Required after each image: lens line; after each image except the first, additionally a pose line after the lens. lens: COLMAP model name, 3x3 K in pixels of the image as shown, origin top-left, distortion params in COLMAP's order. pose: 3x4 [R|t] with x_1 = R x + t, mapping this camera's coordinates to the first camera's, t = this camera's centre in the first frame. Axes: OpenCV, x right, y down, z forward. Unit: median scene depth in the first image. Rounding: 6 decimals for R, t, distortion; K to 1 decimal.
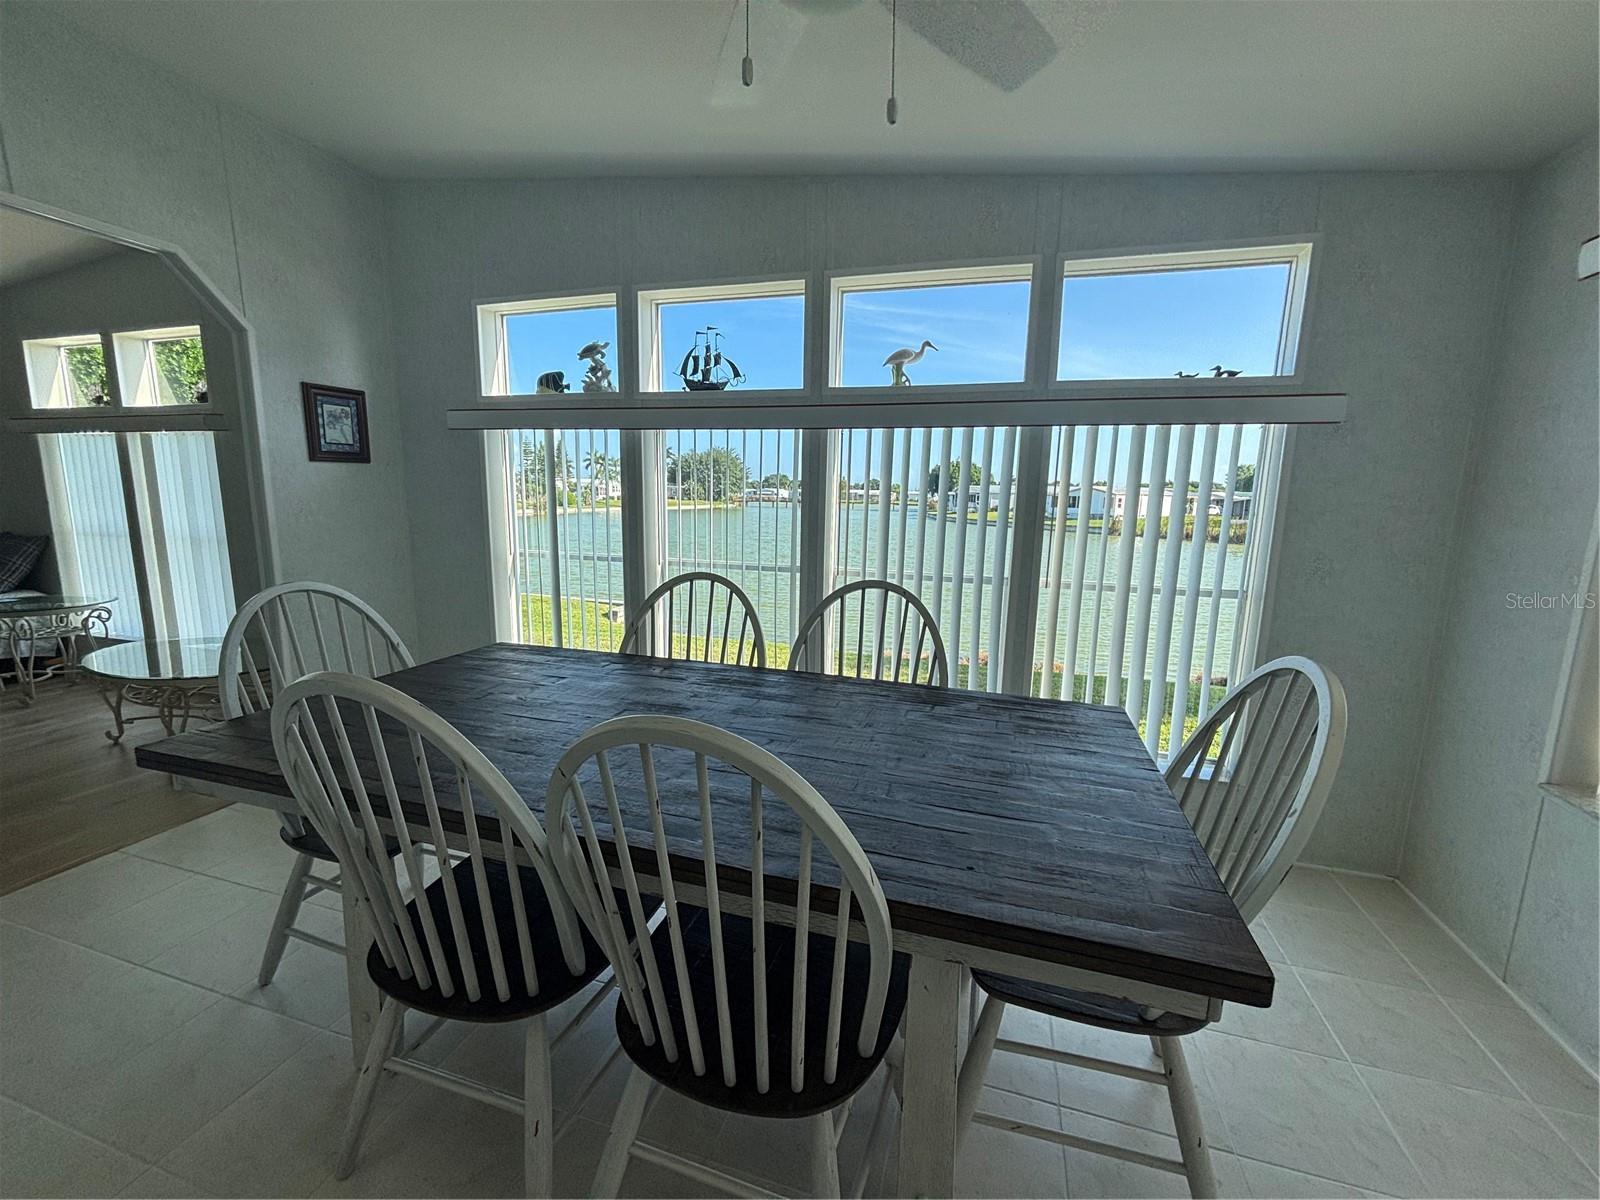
lens RADIAL K [[644.4, 0, 801.8], [0, 644.4, 597.9], [0, 0, 1]] dist [0.013917, -0.009327]
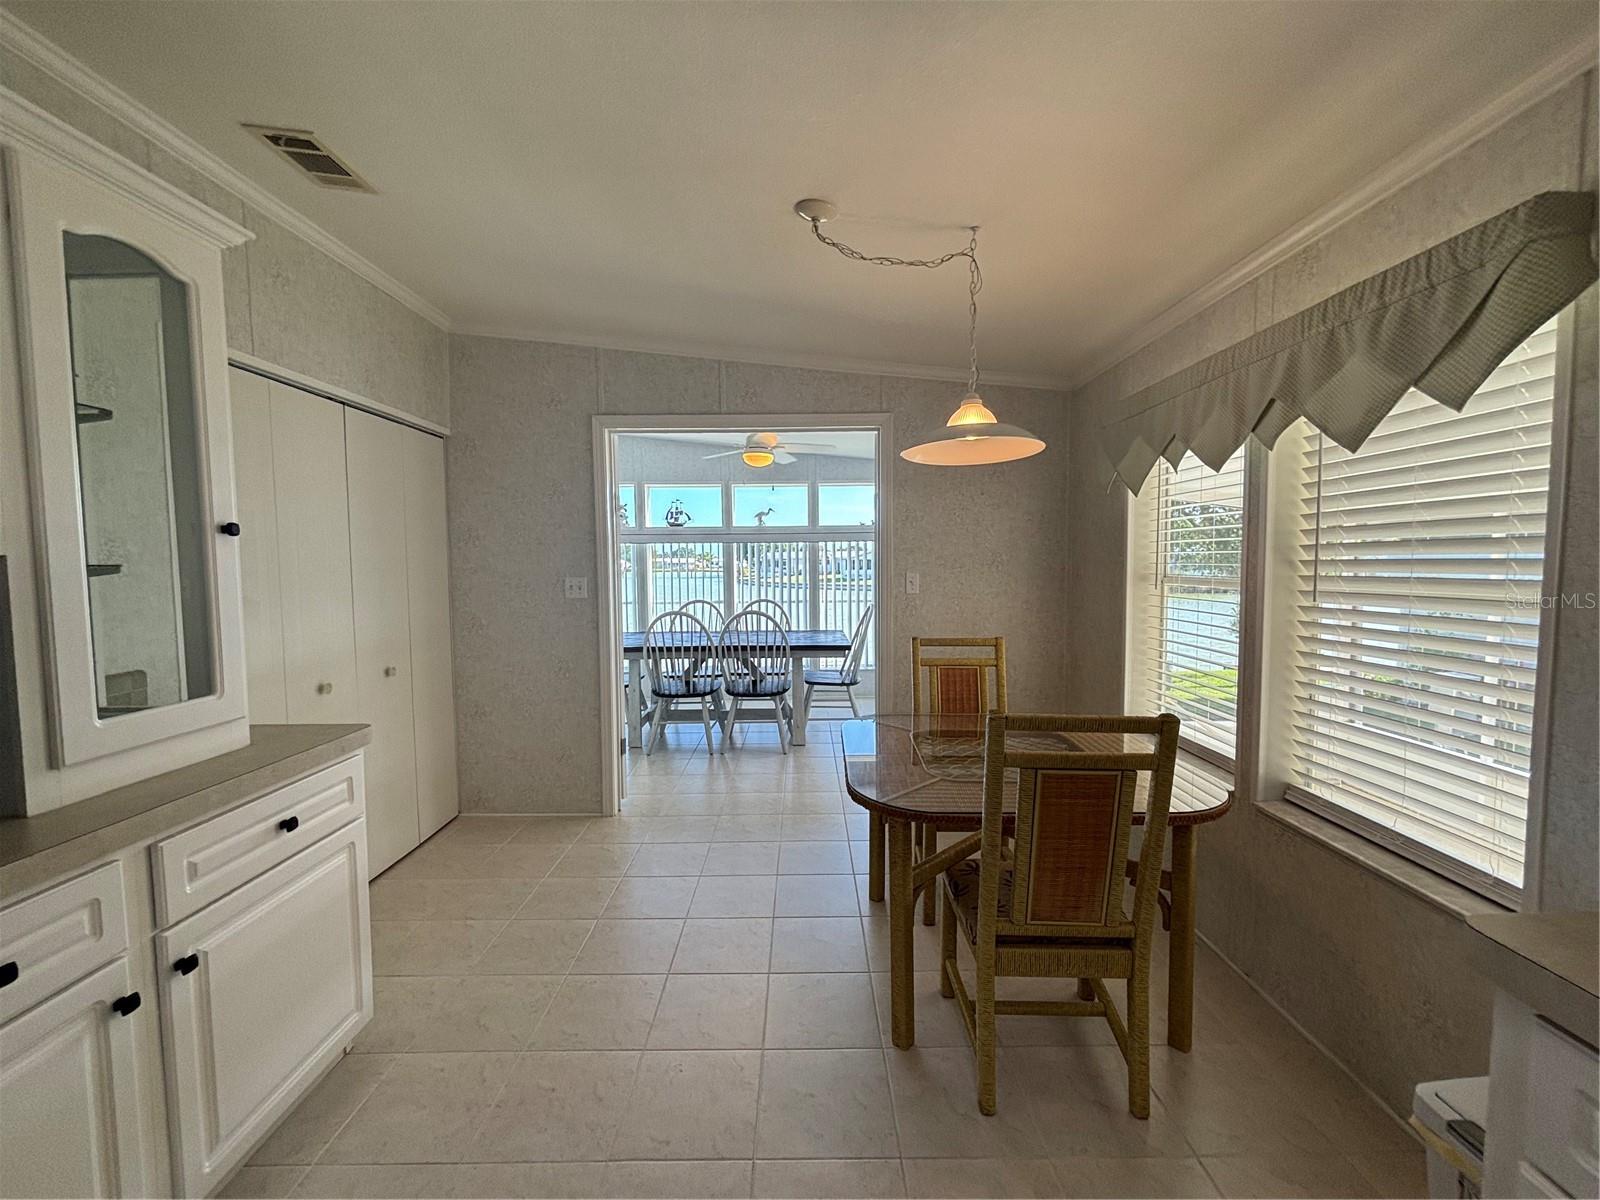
lens RADIAL K [[644.4, 0, 801.8], [0, 644.4, 597.9], [0, 0, 1]] dist [0.013917, -0.009327]
pose [[0.954181, -0.046478, 0.295600, -0.455937], [0.077134, 0.992683, -0.092905, 0.197559], [-0.289119, 0.111449, 0.950784, -1.413759]]
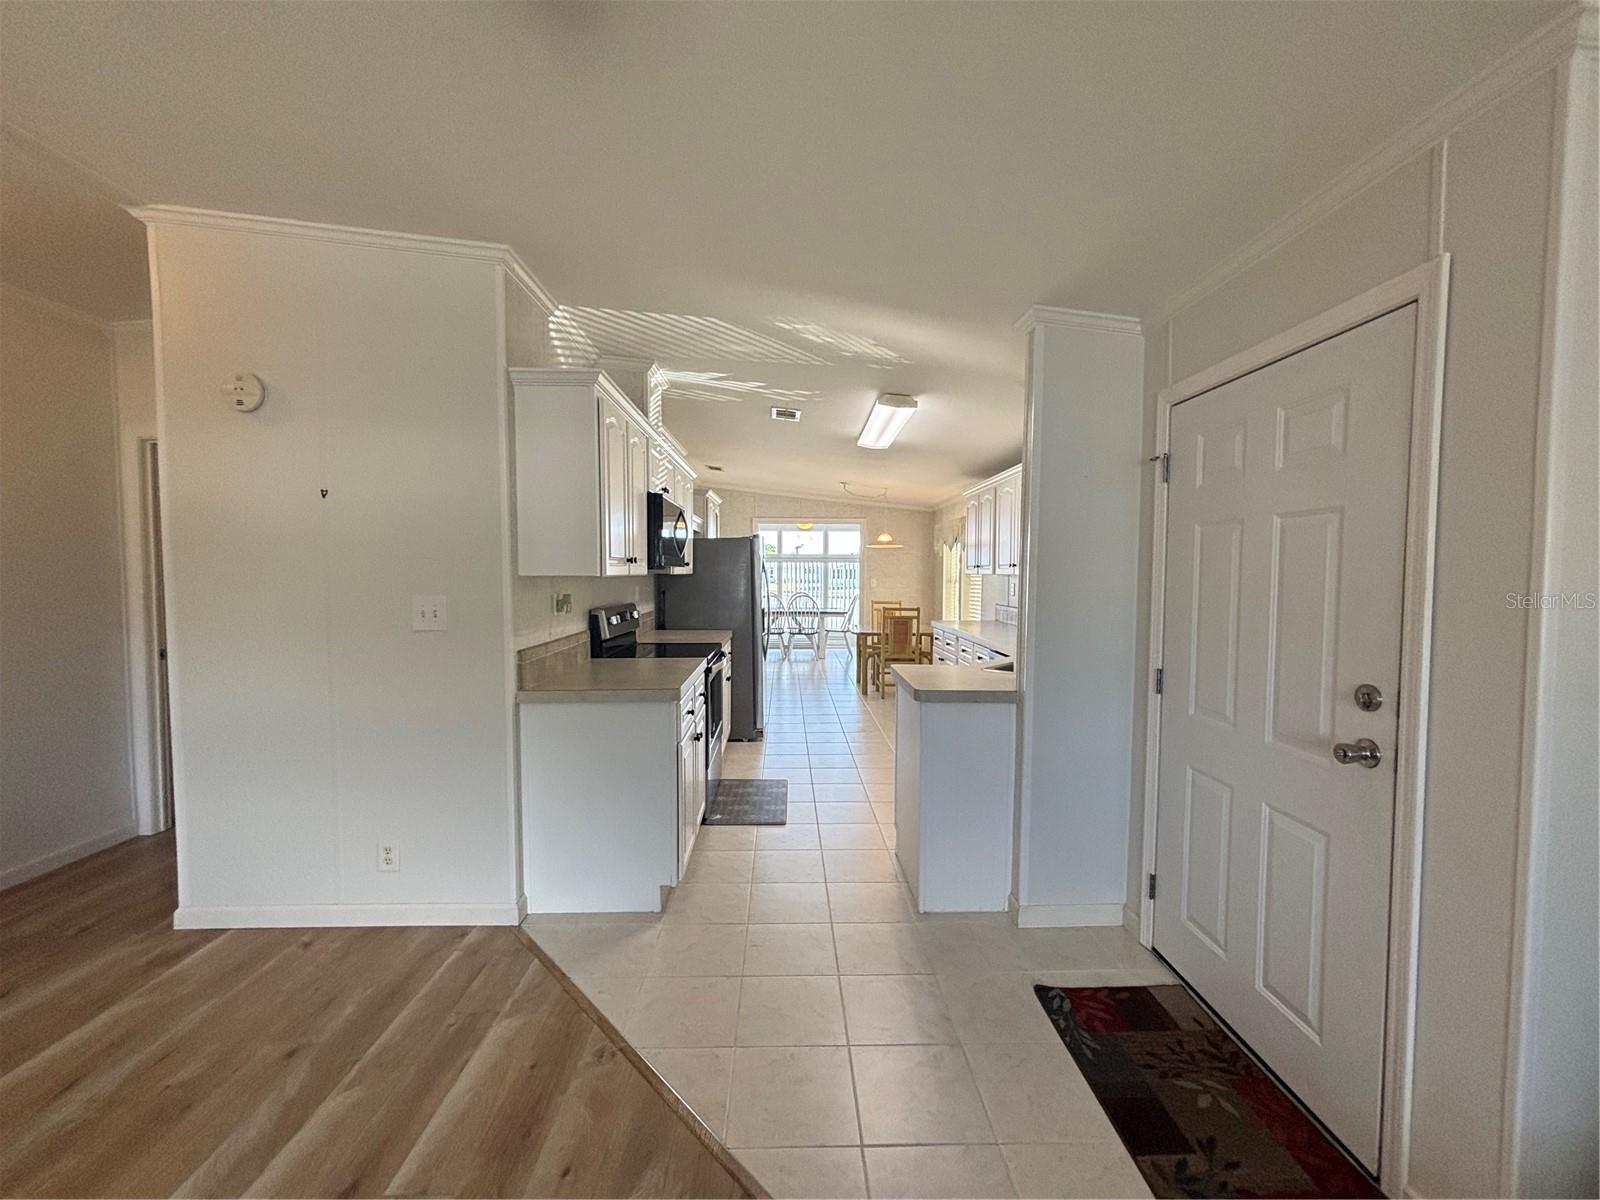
lens RADIAL K [[644.4, 0, 801.8], [0, 644.4, 597.9], [0, 0, 1]] dist [0.013917, -0.009327]
pose [[0.947218, -0.035339, 0.318637, -1.325691], [0.071628, 0.992109, -0.102901, 0.475163], [-0.312487, 0.120293, 0.942275, -3.381729]]
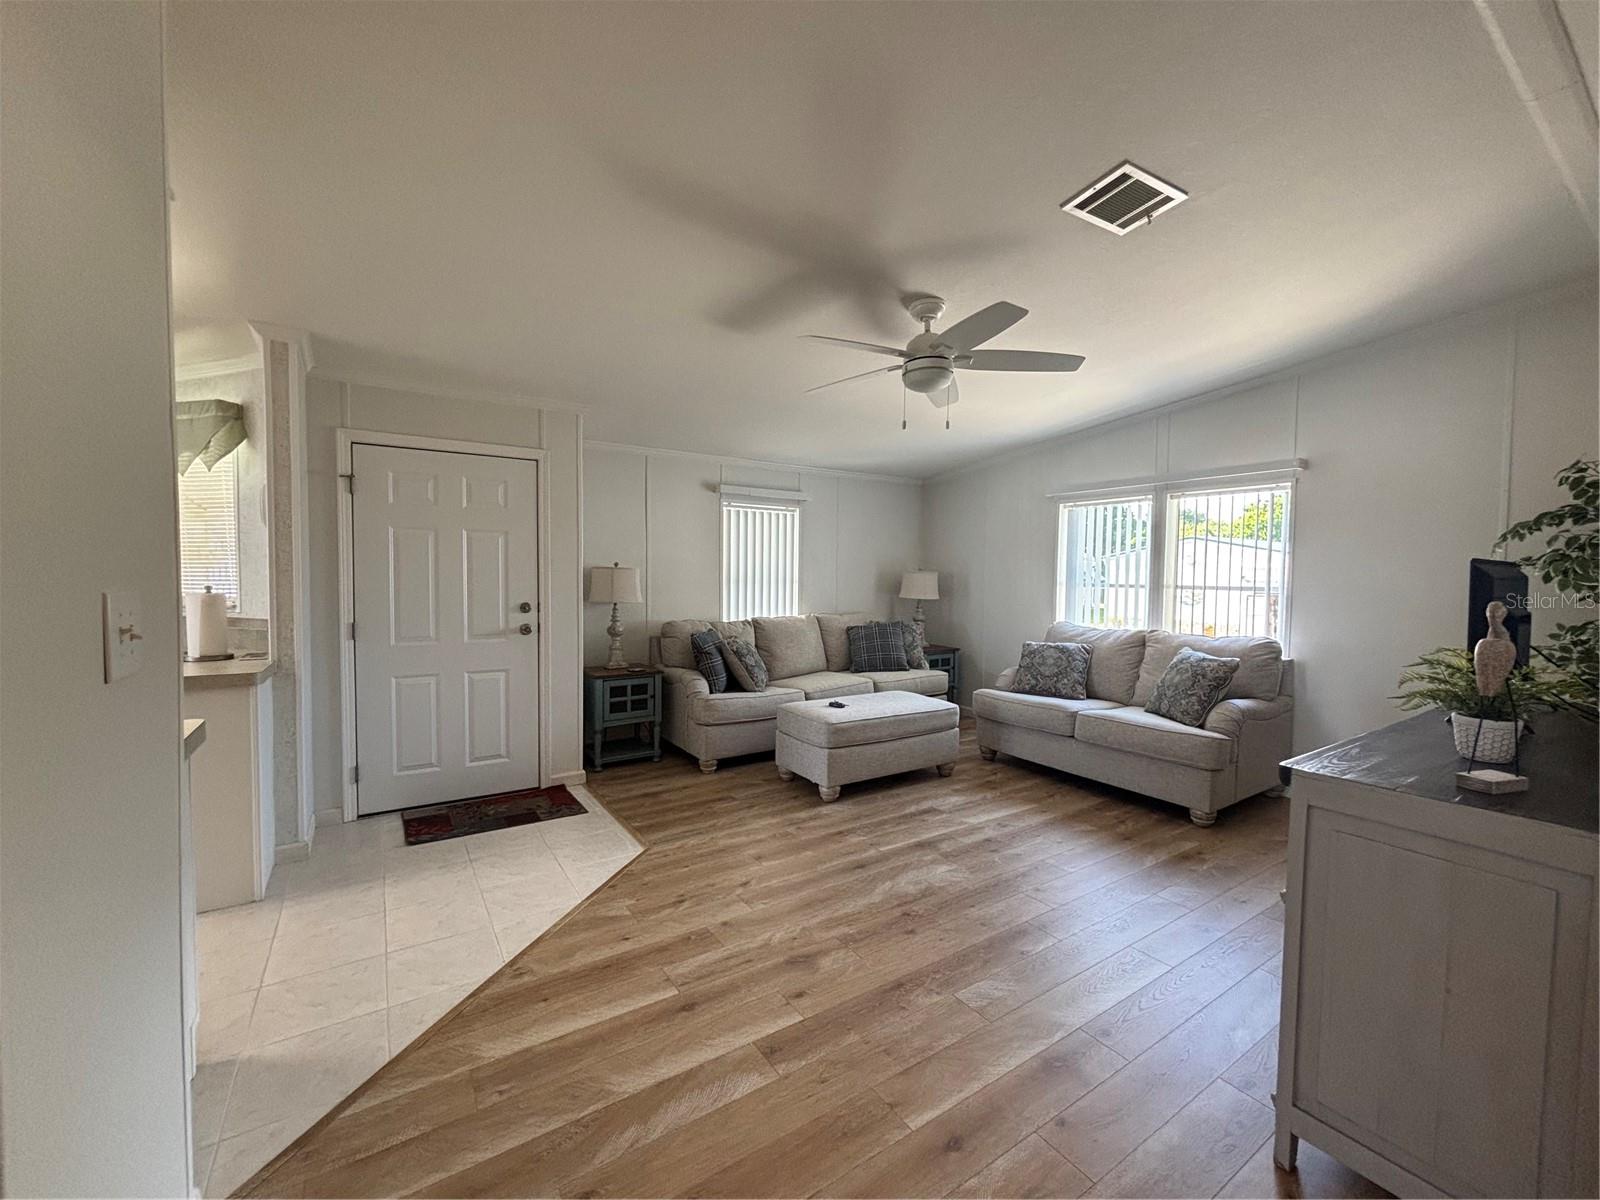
lens RADIAL K [[644.4, 0, 801.8], [0, 644.4, 597.9], [0, 0, 1]] dist [0.013917, -0.009327]
pose [[-0.767639, -0.058530, 0.638204, -2.108655], [0.072303, 0.981554, 0.176986, 0.298826], [-0.636791, 0.182006, -0.749247, -2.257428]]
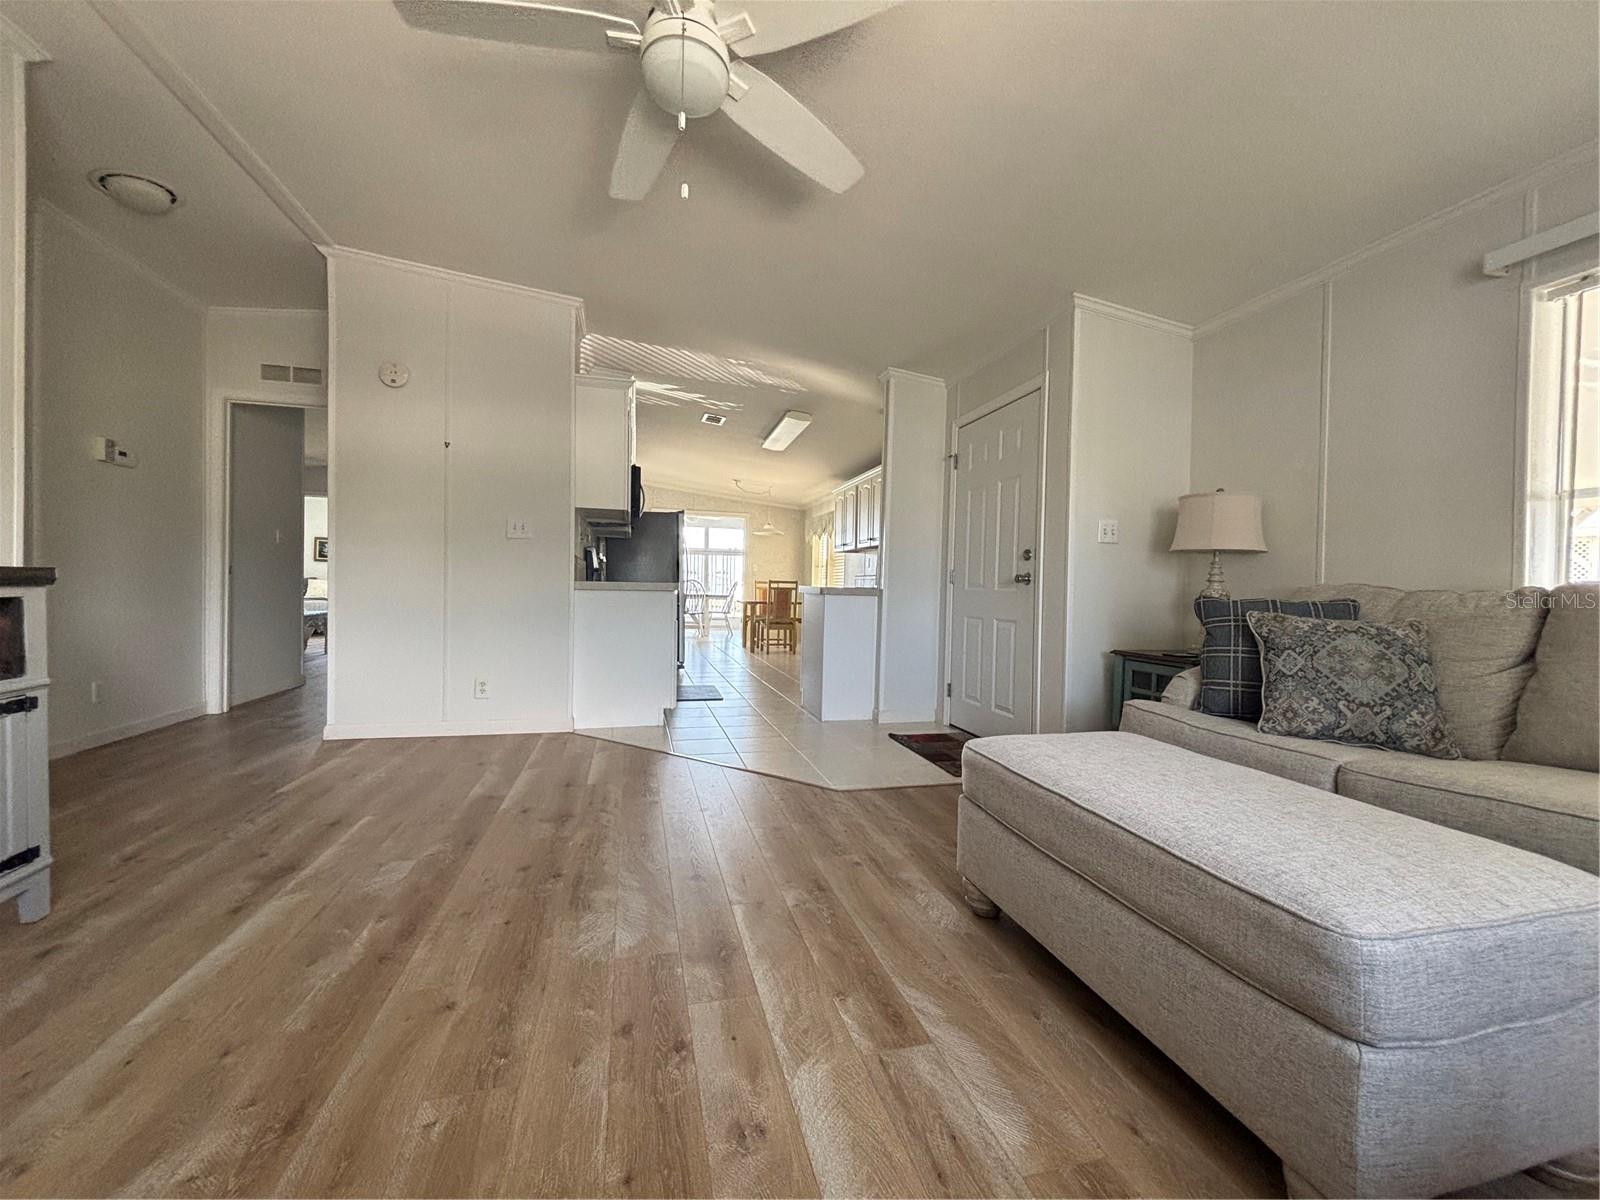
lens RADIAL K [[644.4, 0, 801.8], [0, 644.4, 597.9], [0, 0, 1]] dist [0.013917, -0.009327]
pose [[0.850437, -0.015573, 0.525846, -1.780357], [0.085513, 0.990360, -0.108968, 0.740865], [-0.519080, 0.137637, 0.843571, -3.871726]]
